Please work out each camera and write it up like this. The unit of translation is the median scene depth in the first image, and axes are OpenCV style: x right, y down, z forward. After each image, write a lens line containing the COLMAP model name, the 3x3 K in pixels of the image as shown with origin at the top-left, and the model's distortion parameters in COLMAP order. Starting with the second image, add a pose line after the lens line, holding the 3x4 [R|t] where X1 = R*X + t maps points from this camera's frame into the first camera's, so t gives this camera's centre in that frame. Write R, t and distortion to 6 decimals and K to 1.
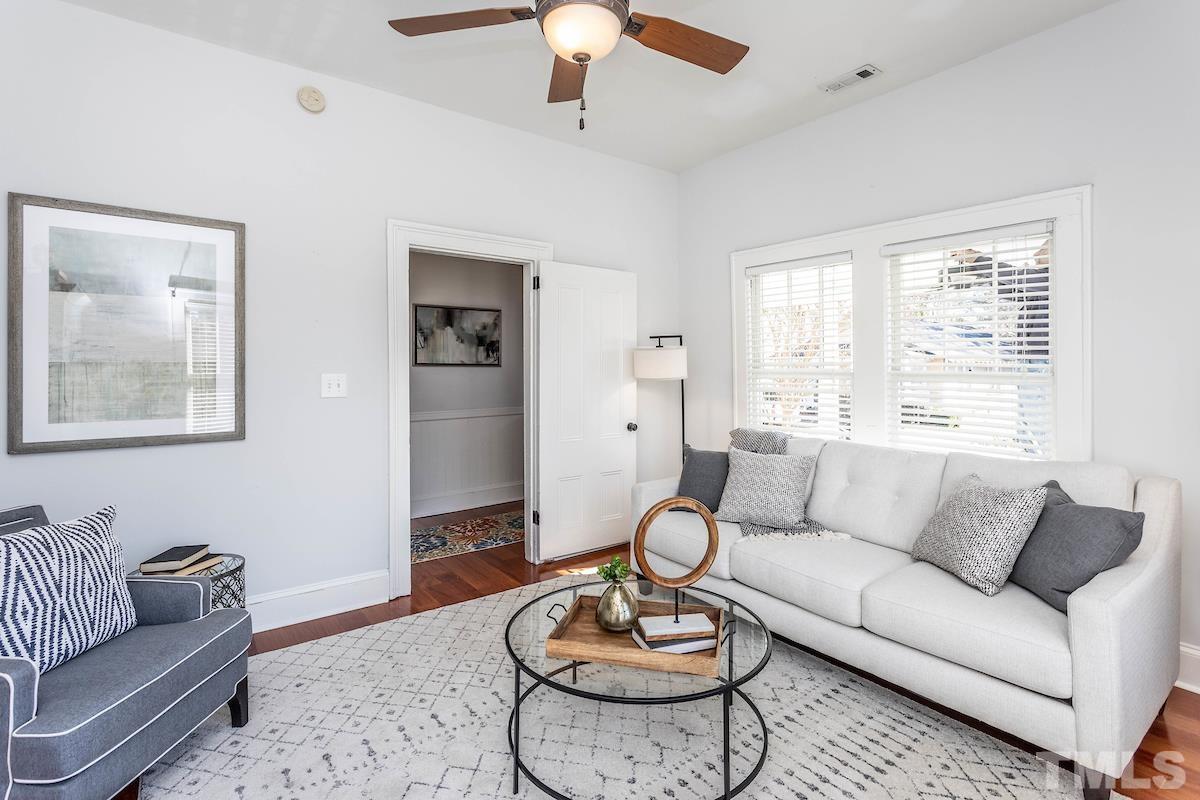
lens RADIAL K [[567.2, 0, 597.8], [0, 567.2, 377.0], [0, 0, 1]] dist [-0.002469, -0.000410]
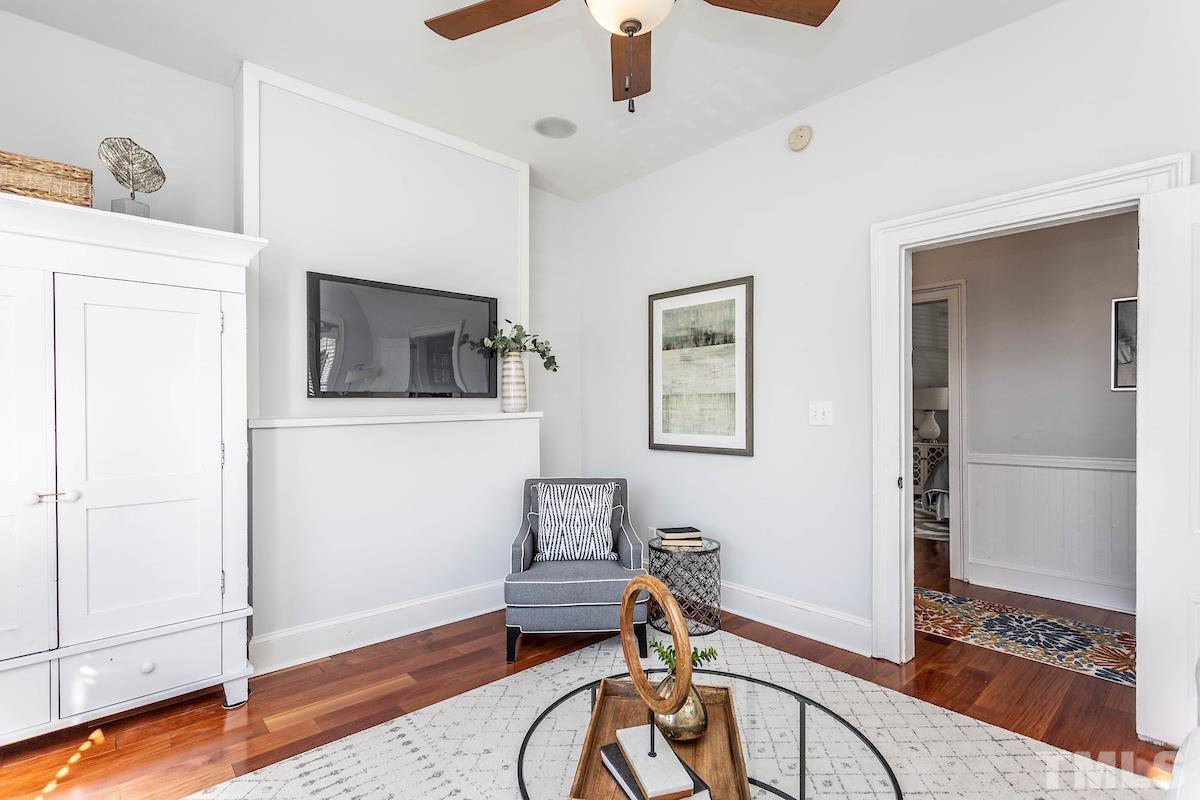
lens RADIAL K [[563.4, 0, 594.6], [0, 563.4, 409.1], [0, 0, 1]] dist [-0.001619, -0.000115]
pose [[0.099838, 0.009558, -0.994958, 0.544737], [-0.001243, 0.999954, 0.009481, -0.000870], [0.995003, 0.000290, 0.099845, 0.569569]]
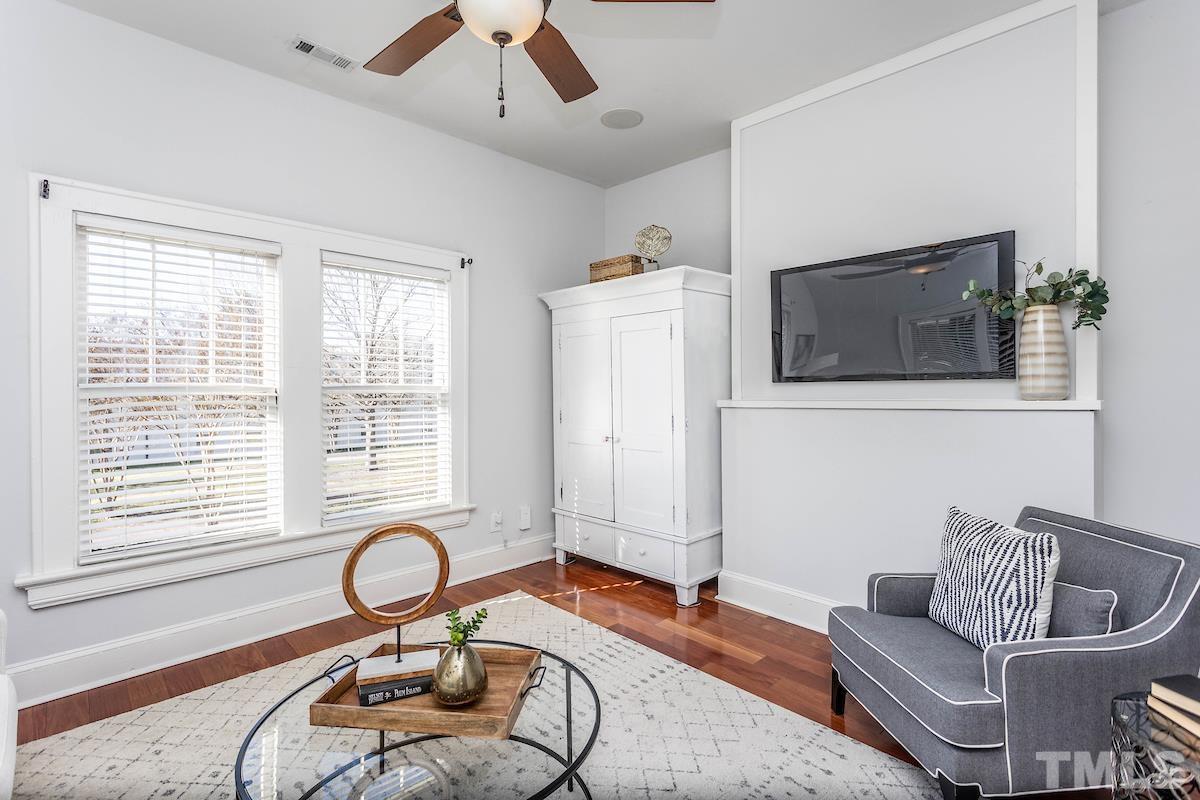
lens RADIAL K [[563.6, 0, 598.2], [0, 563.6, 386.6], [0, 0, 1]] dist [0.001119, -0.000261]
pose [[-0.991309, 0.002753, -0.131527, -0.040615], [0.003010, 0.999994, -0.001756, -0.001653], [0.131522, -0.002136, -0.991311, 1.286126]]
